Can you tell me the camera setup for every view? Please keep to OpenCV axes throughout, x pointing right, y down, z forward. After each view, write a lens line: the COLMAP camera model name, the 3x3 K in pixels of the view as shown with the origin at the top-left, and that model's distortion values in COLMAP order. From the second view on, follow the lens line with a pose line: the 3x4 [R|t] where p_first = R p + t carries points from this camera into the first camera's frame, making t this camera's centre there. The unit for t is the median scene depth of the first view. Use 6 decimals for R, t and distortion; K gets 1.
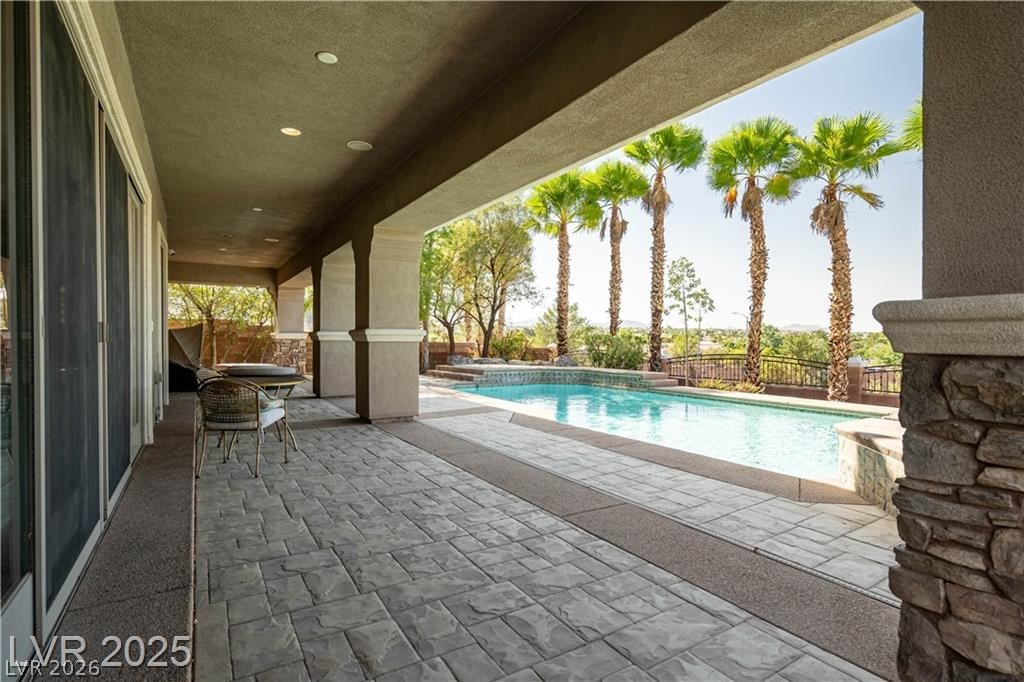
lens RADIAL K [[483.2, 0, 507.5], [0, 483.2, 343.1], [0, 0, 1]] dist [0.000669, -0.000031]
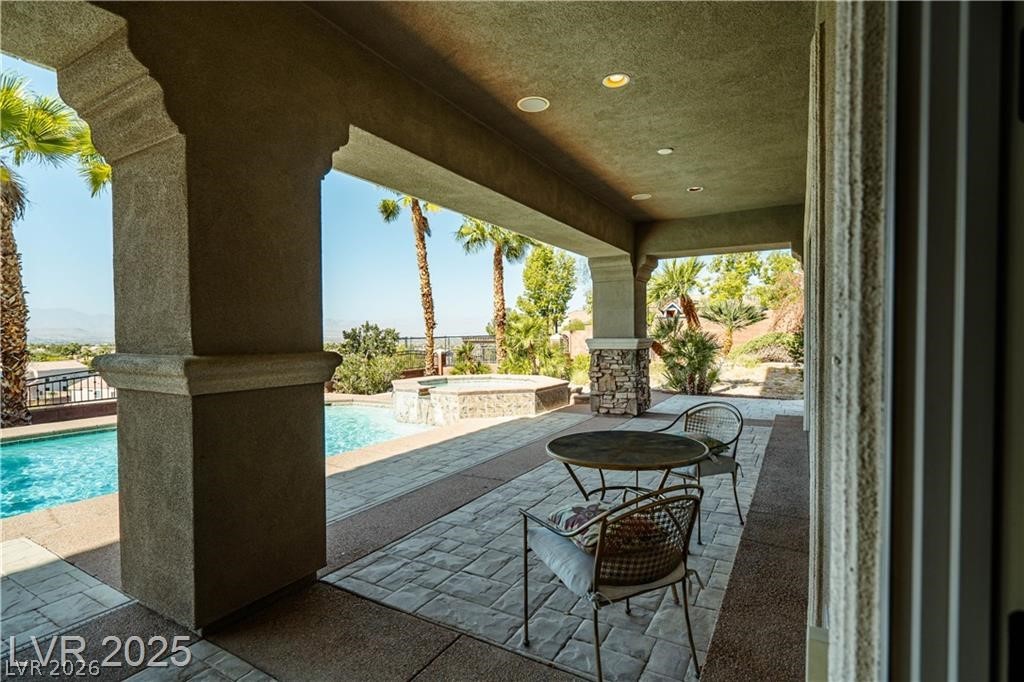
lens RADIAL K [[483.2, 0, 513.1], [0, 483.2, 348.2], [0, 0, 1]] dist [0.000669, -0.000031]
pose [[-0.459464, -0.020573, 0.887958, -1.021276], [0.013492, 0.999455, 0.030137, -0.058274], [-0.888094, 0.025827, -0.458936, 1.468751]]
